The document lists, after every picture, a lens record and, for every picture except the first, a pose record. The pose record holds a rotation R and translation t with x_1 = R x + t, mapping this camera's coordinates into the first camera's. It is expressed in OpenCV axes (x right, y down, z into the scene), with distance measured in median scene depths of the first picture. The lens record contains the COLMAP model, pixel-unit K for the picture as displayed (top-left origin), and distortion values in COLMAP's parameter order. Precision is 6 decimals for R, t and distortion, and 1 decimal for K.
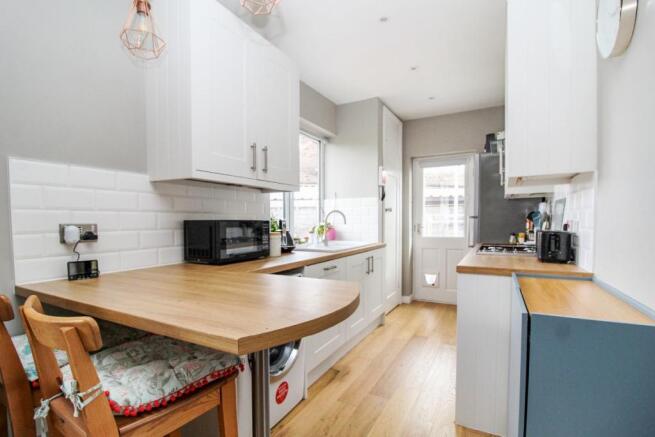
lens RADIAL K [[298.1, 0, 344.0], [0, 298.1, 235.4], [0, 0, 1]] dist [0.000719, -0.000137]
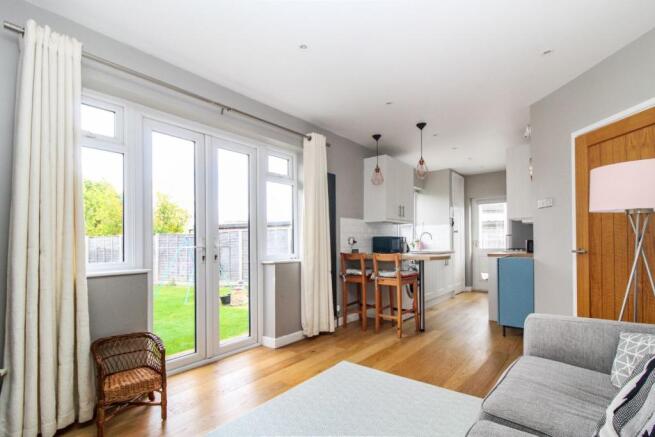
lens RADIAL K [[298.1, 0, 327.3], [0, 298.1, 244.9], [0, 0, 1]] dist [0.000719, -0.000137]
pose [[0.972699, -0.002440, -0.232058, -0.169681], [-0.007494, 0.999093, -0.041914, 0.066532], [0.231950, 0.042509, 0.971799, -0.815016]]
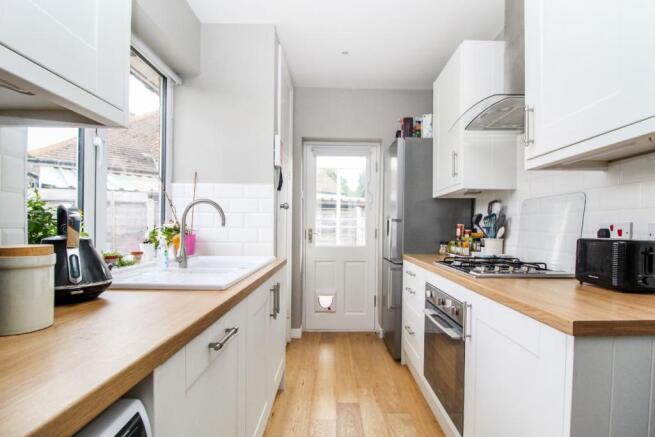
lens RADIAL K [[298.1, 0, 331.0], [0, 298.1, 234.3], [0, 0, 1]] dist [0.000719, -0.000137]
pose [[0.885495, 0.006846, 0.464599, -0.063805], [0.007460, 0.999553, -0.028946, -0.004546], [-0.464589, 0.029097, 0.885048, 0.372698]]
